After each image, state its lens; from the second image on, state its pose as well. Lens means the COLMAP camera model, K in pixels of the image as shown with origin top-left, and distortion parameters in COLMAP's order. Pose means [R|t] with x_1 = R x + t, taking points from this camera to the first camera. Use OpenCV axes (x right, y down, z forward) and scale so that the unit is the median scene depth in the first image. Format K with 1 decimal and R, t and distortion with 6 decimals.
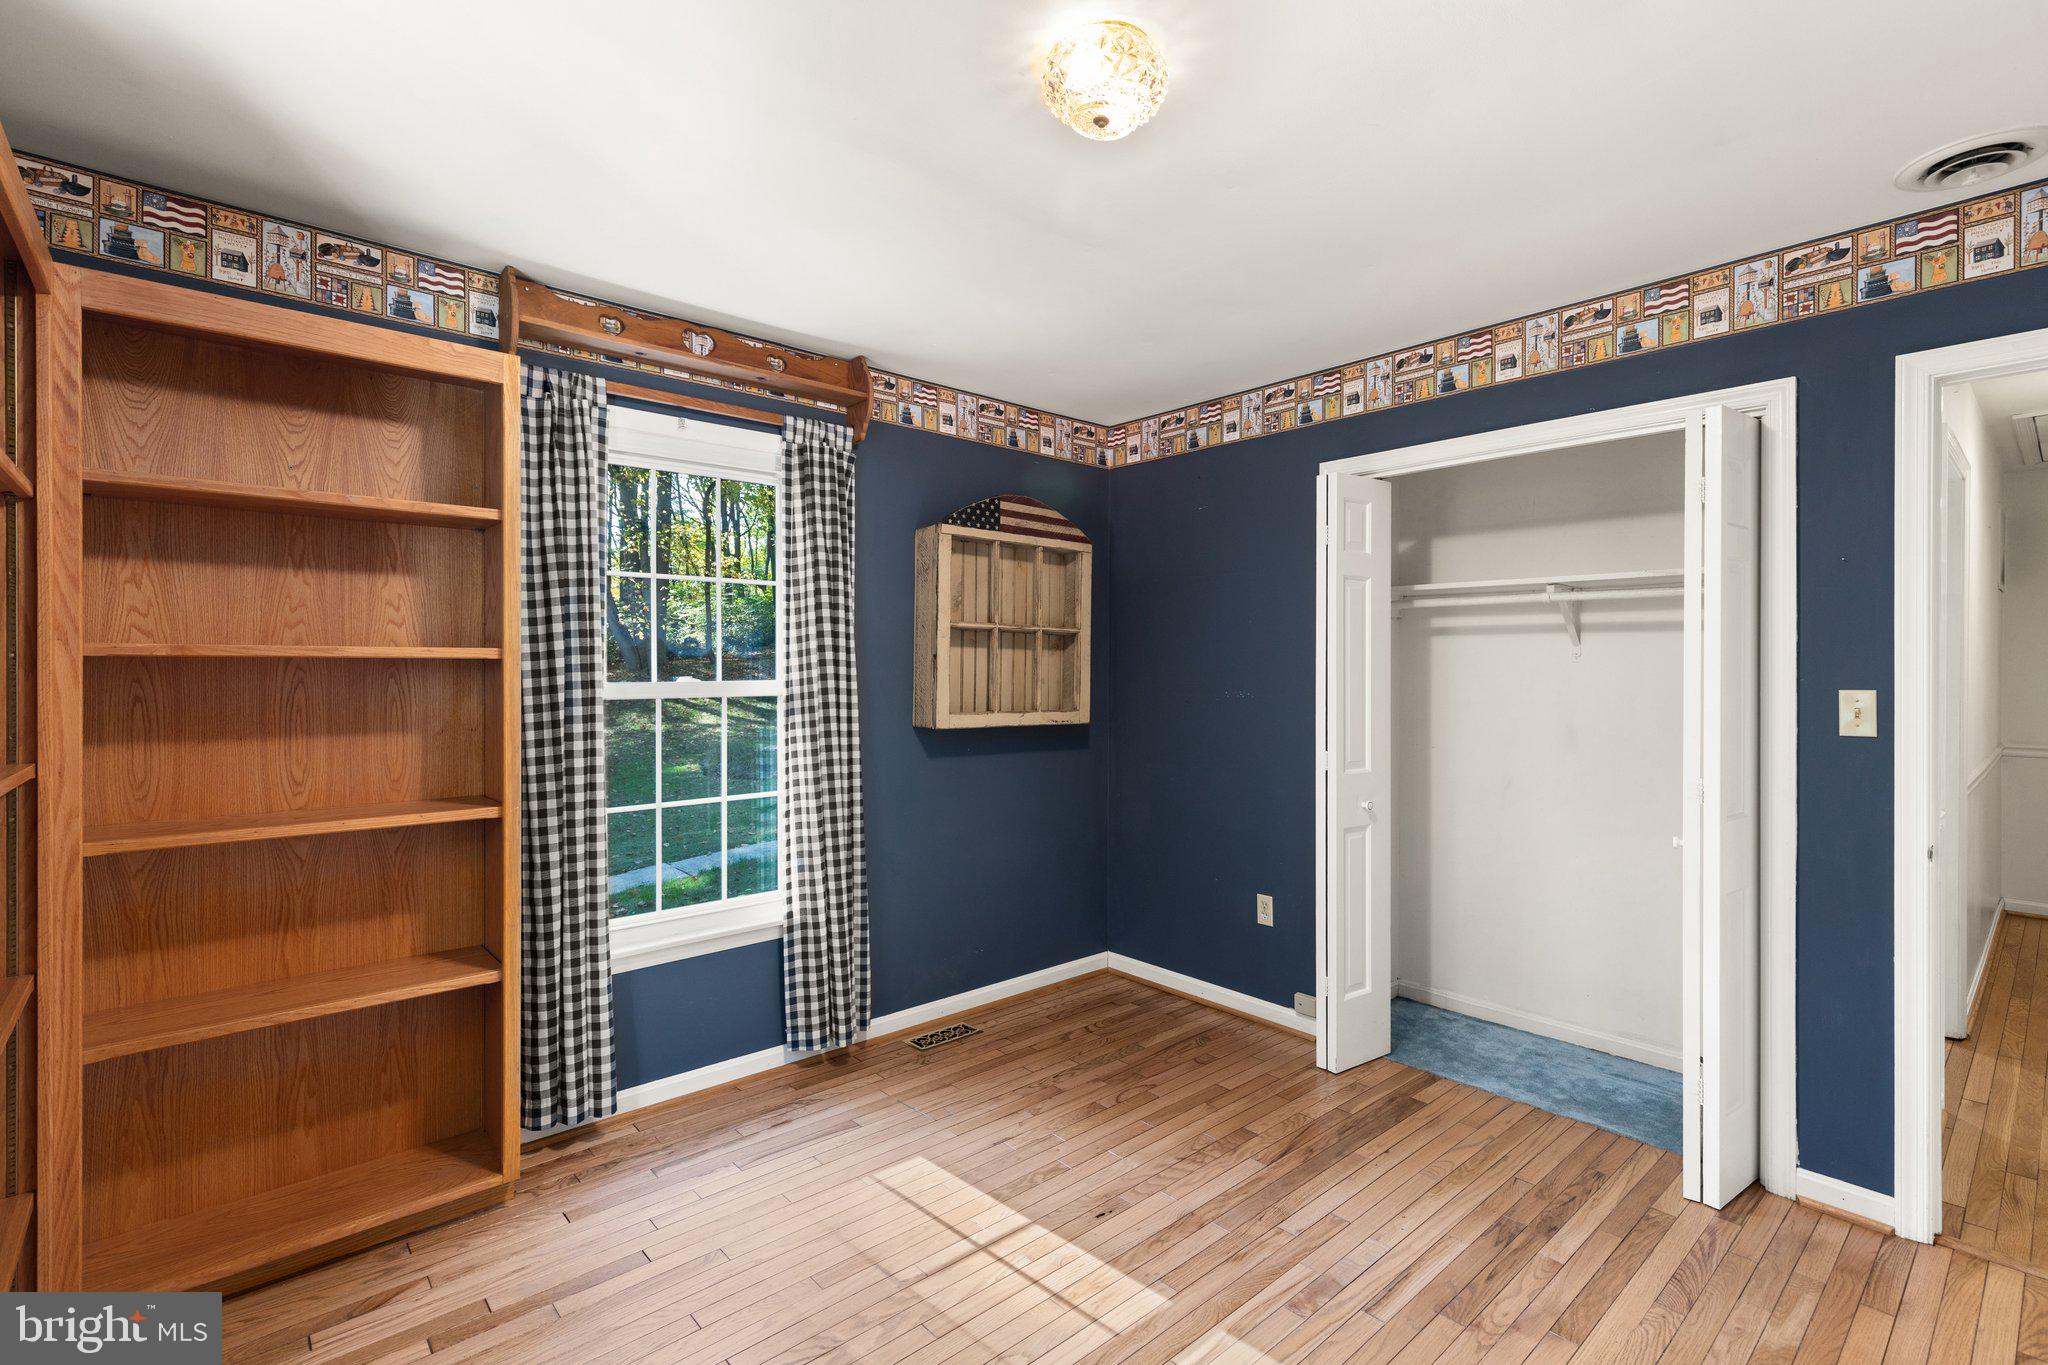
lens RADIAL K [[927.6, 0, 1029.2], [0, 927.6, 672.2], [0, 0, 1]] dist [0.008488, -0.001145]
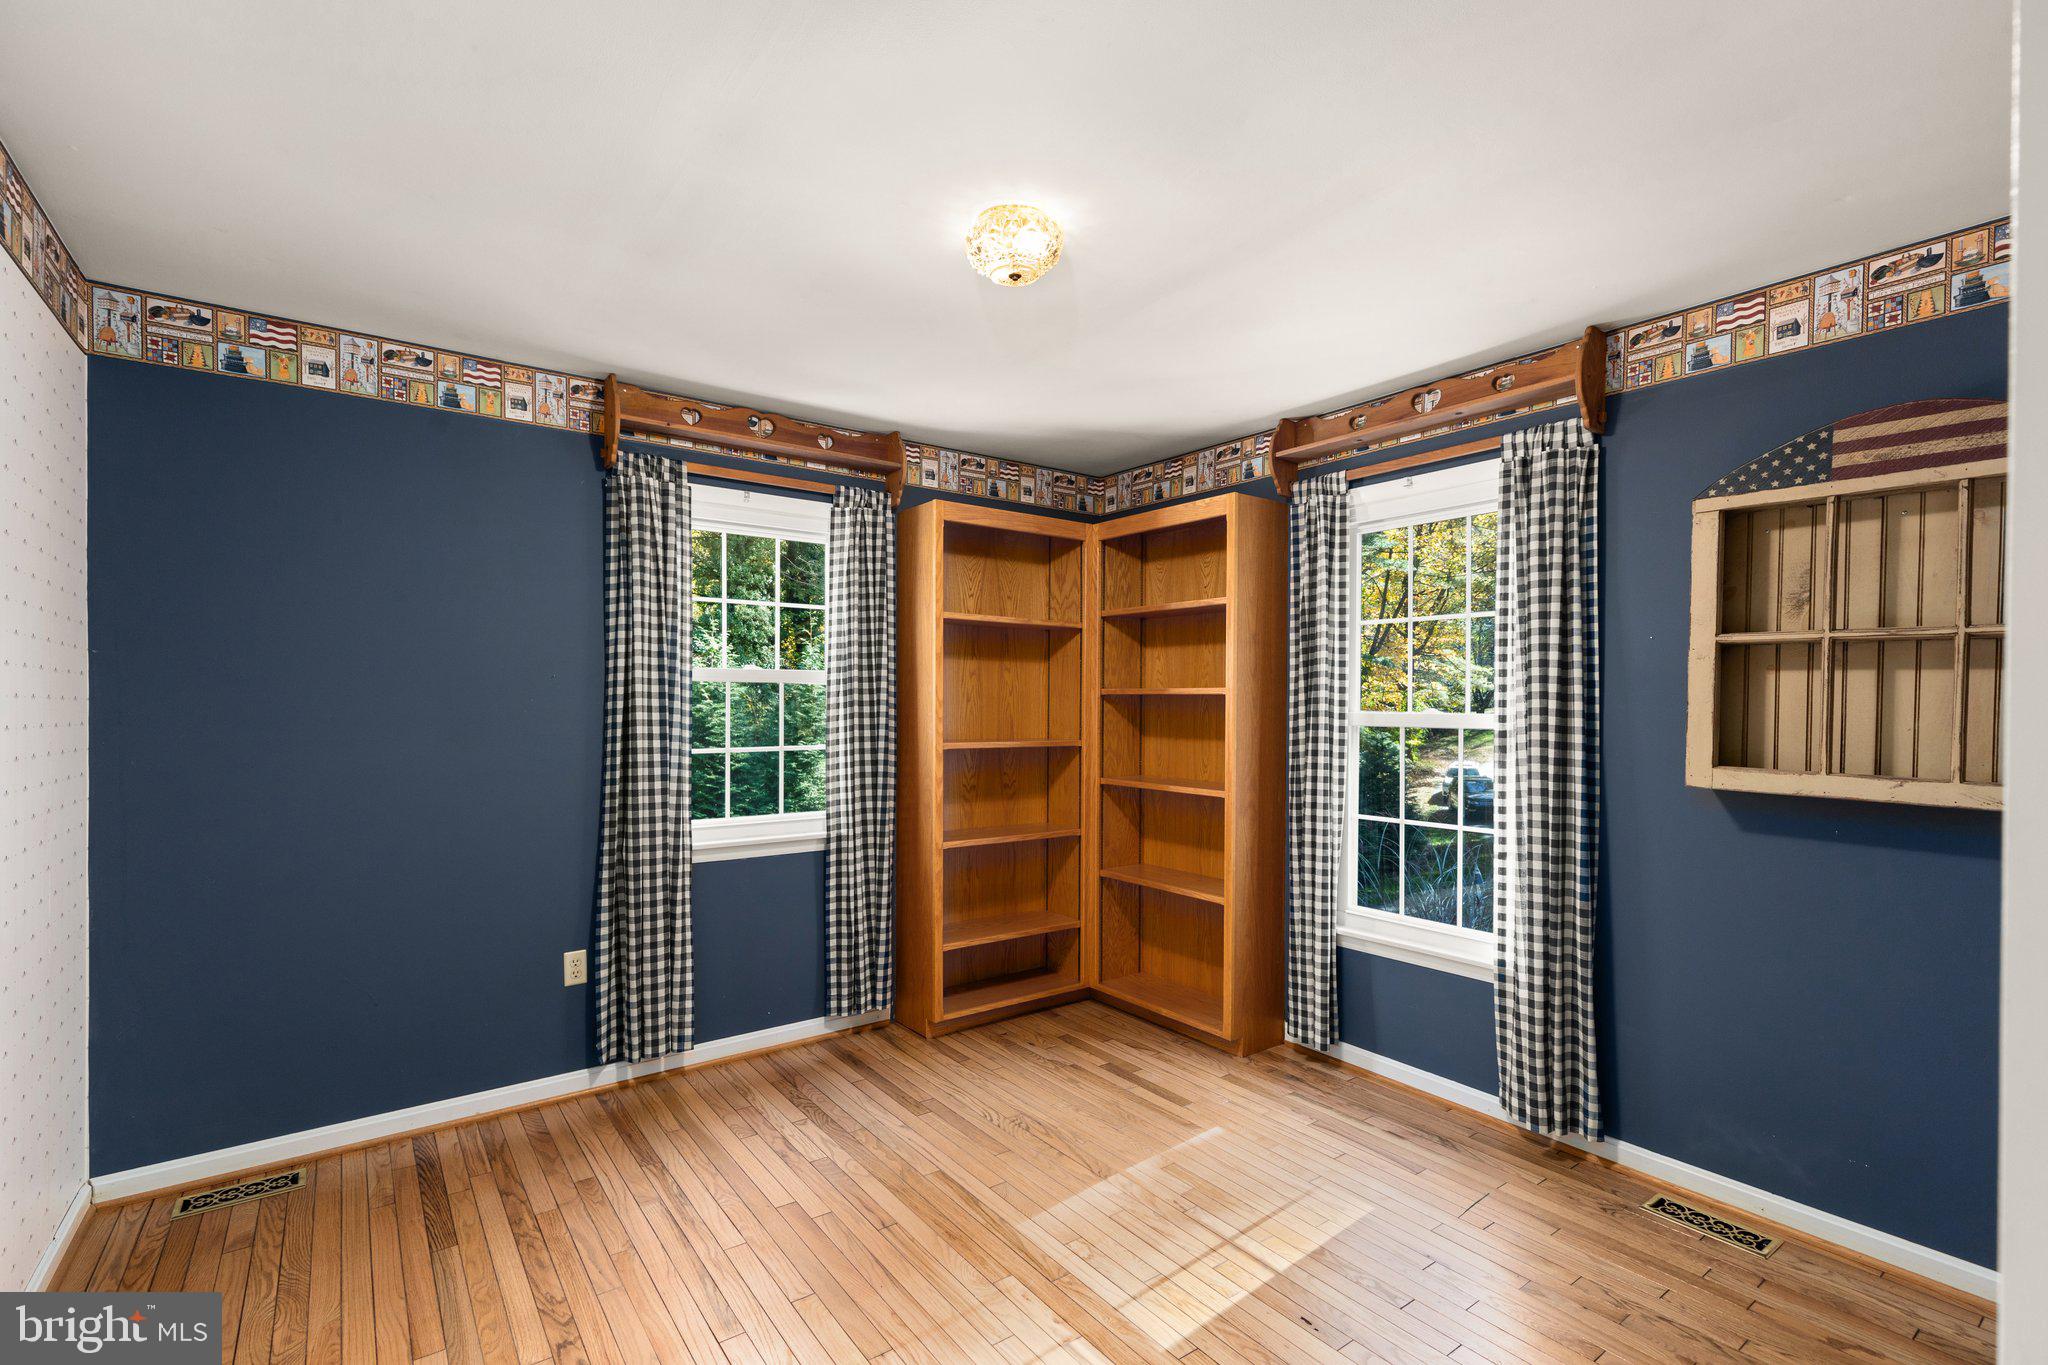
lens RADIAL K [[927.6, 0, 1032.7], [0, 927.6, 704.8], [0, 0, 1]] dist [0.008488, -0.001145]
pose [[-0.083409, 0.003720, -0.996508, 0.723920], [-0.009701, 0.999943, 0.004545, -0.000744], [0.996468, 0.010046, -0.083368, 0.601544]]
